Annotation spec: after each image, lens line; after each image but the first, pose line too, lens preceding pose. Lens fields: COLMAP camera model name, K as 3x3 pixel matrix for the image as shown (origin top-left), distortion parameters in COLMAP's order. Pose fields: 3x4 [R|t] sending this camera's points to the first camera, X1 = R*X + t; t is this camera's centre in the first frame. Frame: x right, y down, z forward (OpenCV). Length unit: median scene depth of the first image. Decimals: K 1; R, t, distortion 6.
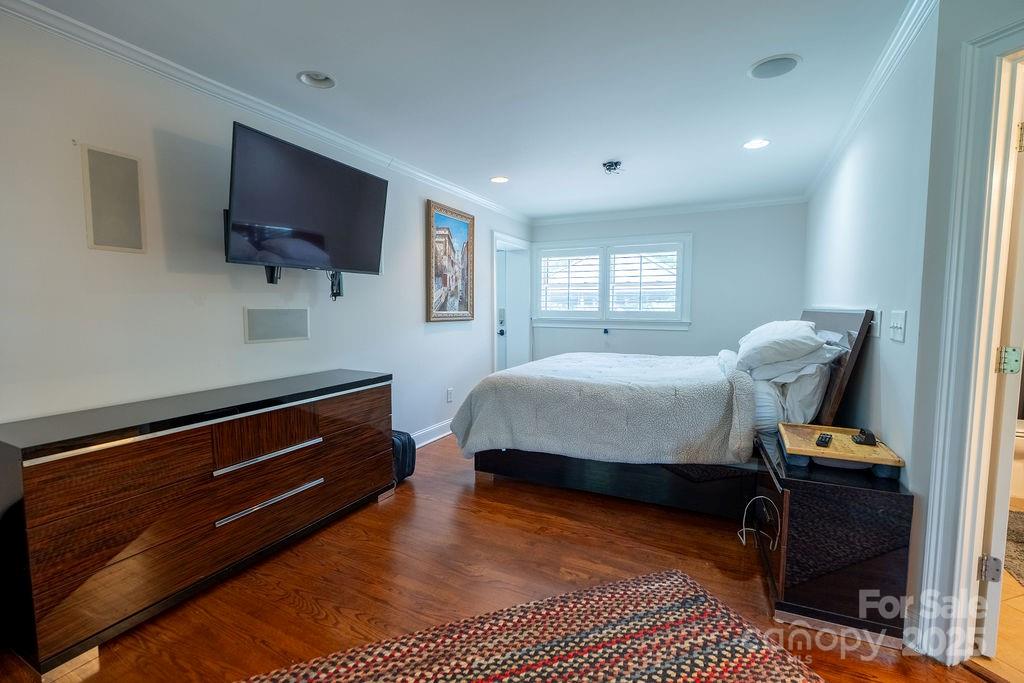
lens RADIAL K [[452.9, 0, 508.0], [0, 452.9, 338.7], [0, 0, 1]] dist [0.007625, 0.000591]
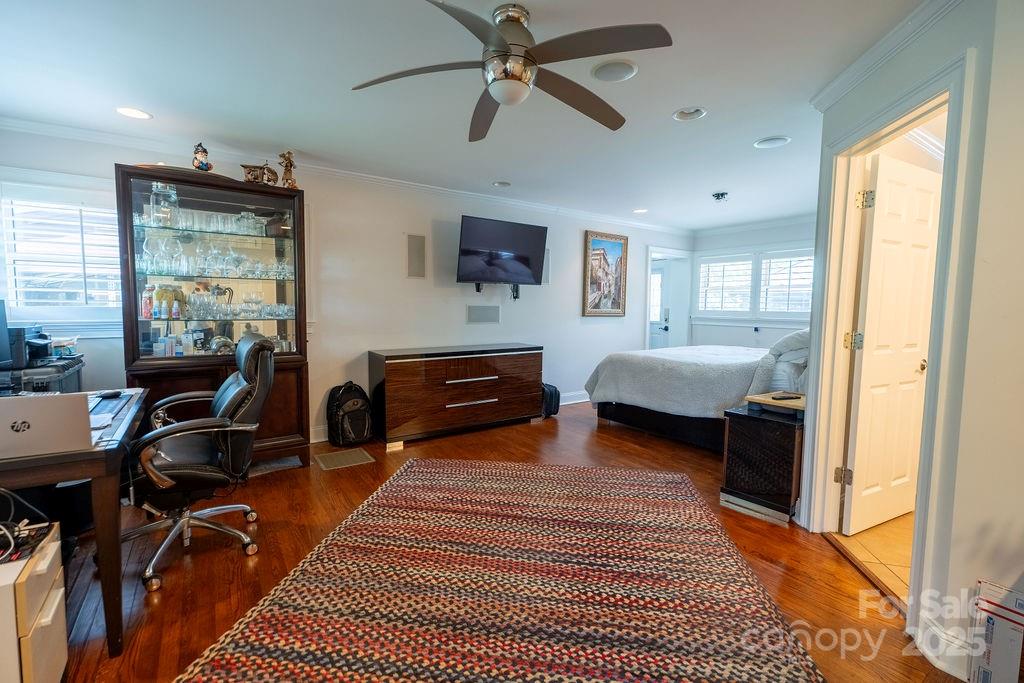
lens RADIAL K [[452.9, 0, 508.0], [0, 452.9, 338.7], [0, 0, 1]] dist [0.007625, 0.000591]
pose [[0.874325, 0.043270, -0.483407, 0.386655], [-0.043498, 0.998996, 0.010747, 0.035289], [0.483387, 0.011631, 0.875330, -0.447968]]
